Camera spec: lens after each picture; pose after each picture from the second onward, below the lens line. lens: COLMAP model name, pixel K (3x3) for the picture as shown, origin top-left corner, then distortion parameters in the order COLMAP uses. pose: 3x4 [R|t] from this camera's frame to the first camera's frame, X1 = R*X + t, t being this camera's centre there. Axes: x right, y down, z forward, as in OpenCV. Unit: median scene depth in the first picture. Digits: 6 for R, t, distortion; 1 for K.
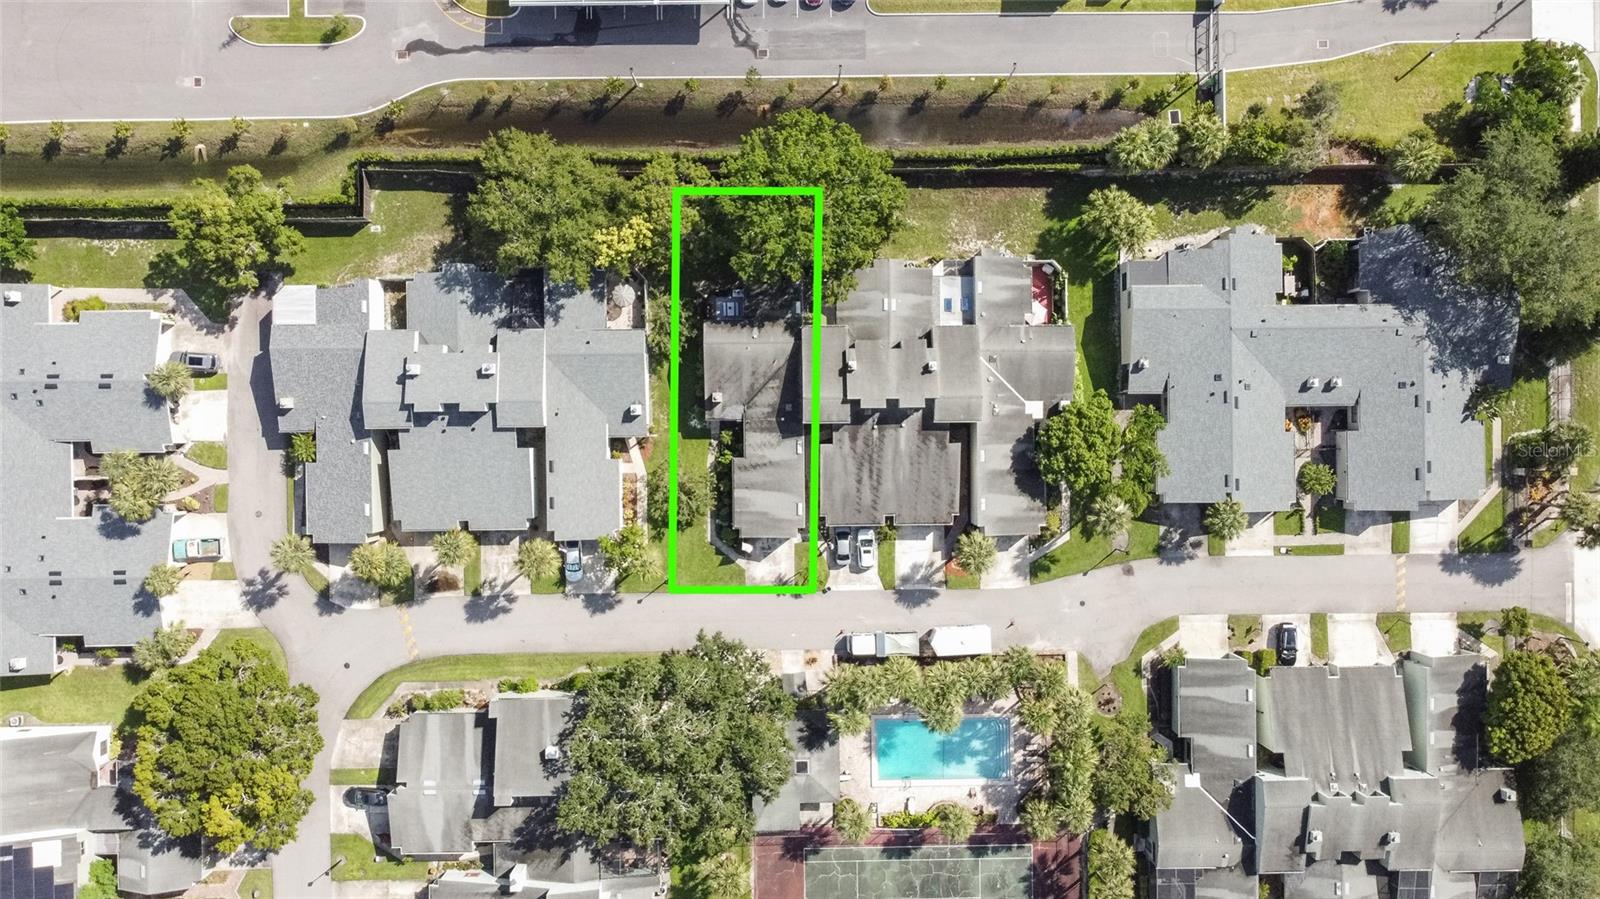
lens RADIAL K [[1203.4, 0, 796.0], [0, 1203.4, 429.3], [0, 0, 1]] dist [-0.003550, 0.003849]
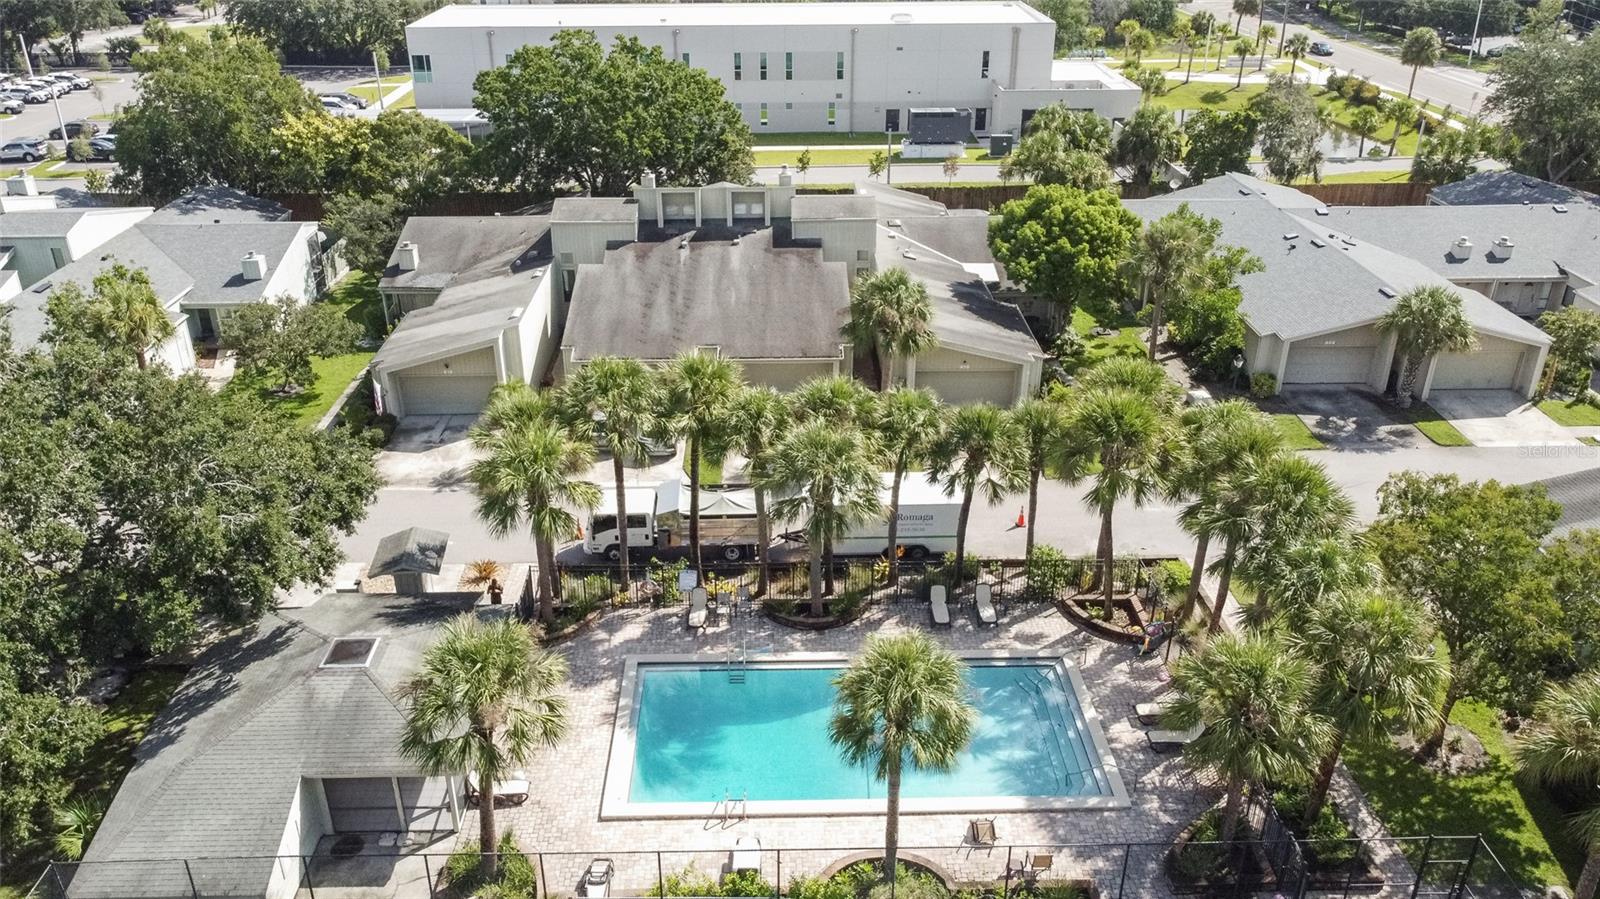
lens RADIAL K [[1203.4, 0, 796.0], [0, 1203.4, 429.3], [0, 0, 1]] dist [-0.003550, 0.003849]
pose [[0.999848, -0.006865, 0.016038, 0.103531], [0.017416, 0.446998, -0.894365, 0.499867], [-0.001029, 0.894509, 0.447049, 0.813480]]
